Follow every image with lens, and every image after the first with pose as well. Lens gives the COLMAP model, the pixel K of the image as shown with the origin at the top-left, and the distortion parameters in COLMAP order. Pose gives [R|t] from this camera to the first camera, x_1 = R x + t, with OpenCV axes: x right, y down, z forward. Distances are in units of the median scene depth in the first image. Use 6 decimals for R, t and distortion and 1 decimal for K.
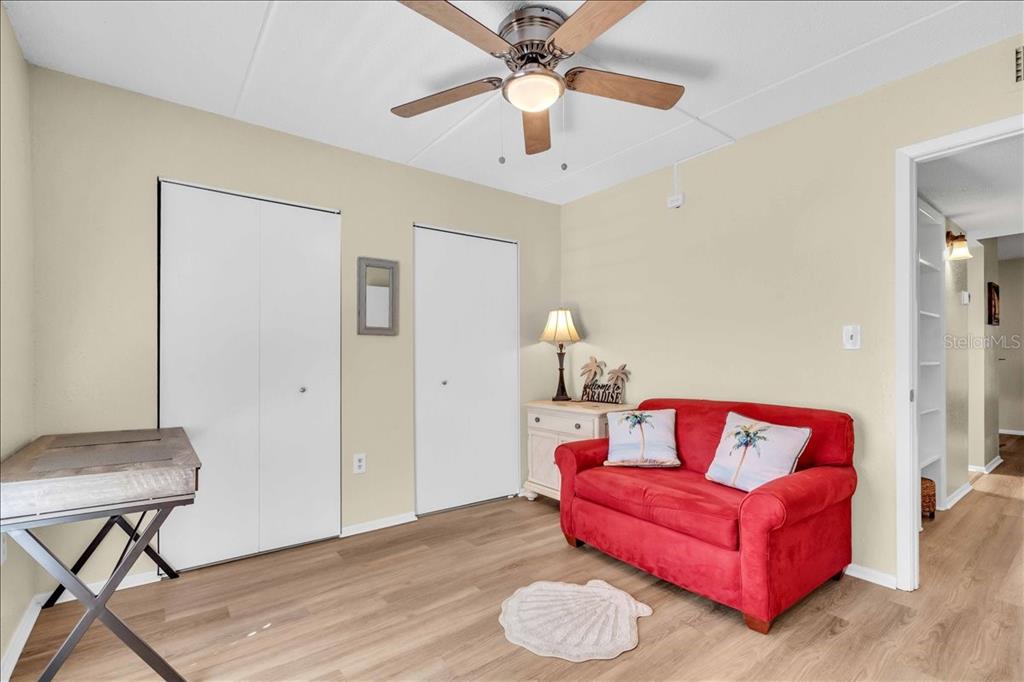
lens RADIAL K [[471.8, 0, 512.4], [0, 471.8, 351.4], [0, 0, 1]] dist [-0.001264, -0.000157]
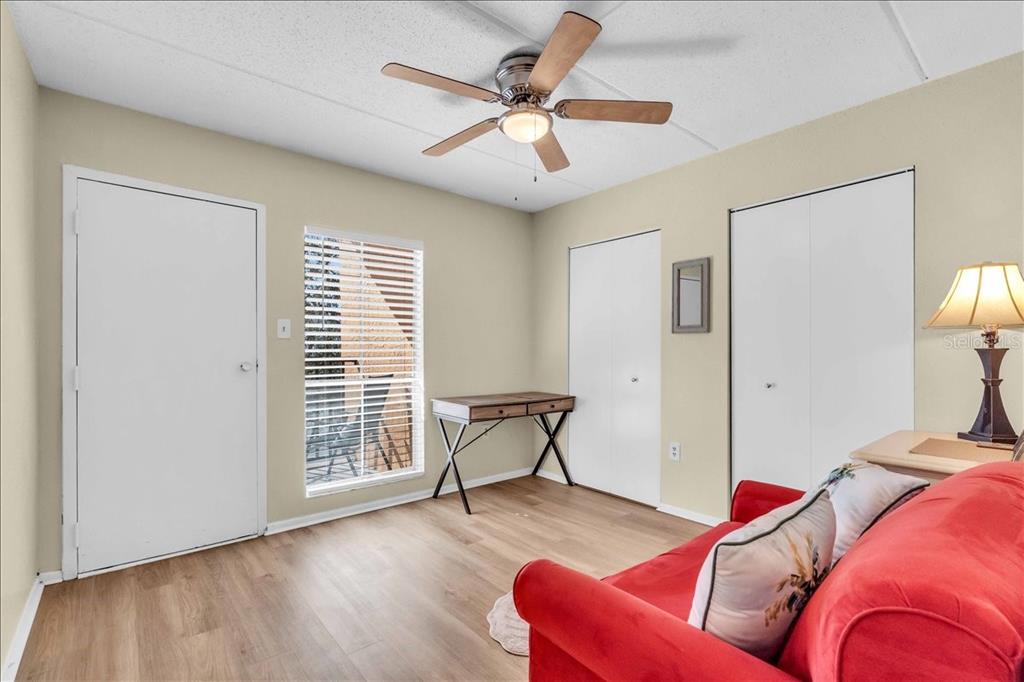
lens RADIAL K [[462.8, 0, 512.0], [0, 462.8, 341.0], [0, 0, 1]] dist [-0.000301, 0.000056]
pose [[0.052019, -0.018118, -0.998482, 0.730193], [0.010886, 0.999786, -0.017575, -0.003259], [0.998587, -0.009955, 0.052205, 0.569864]]
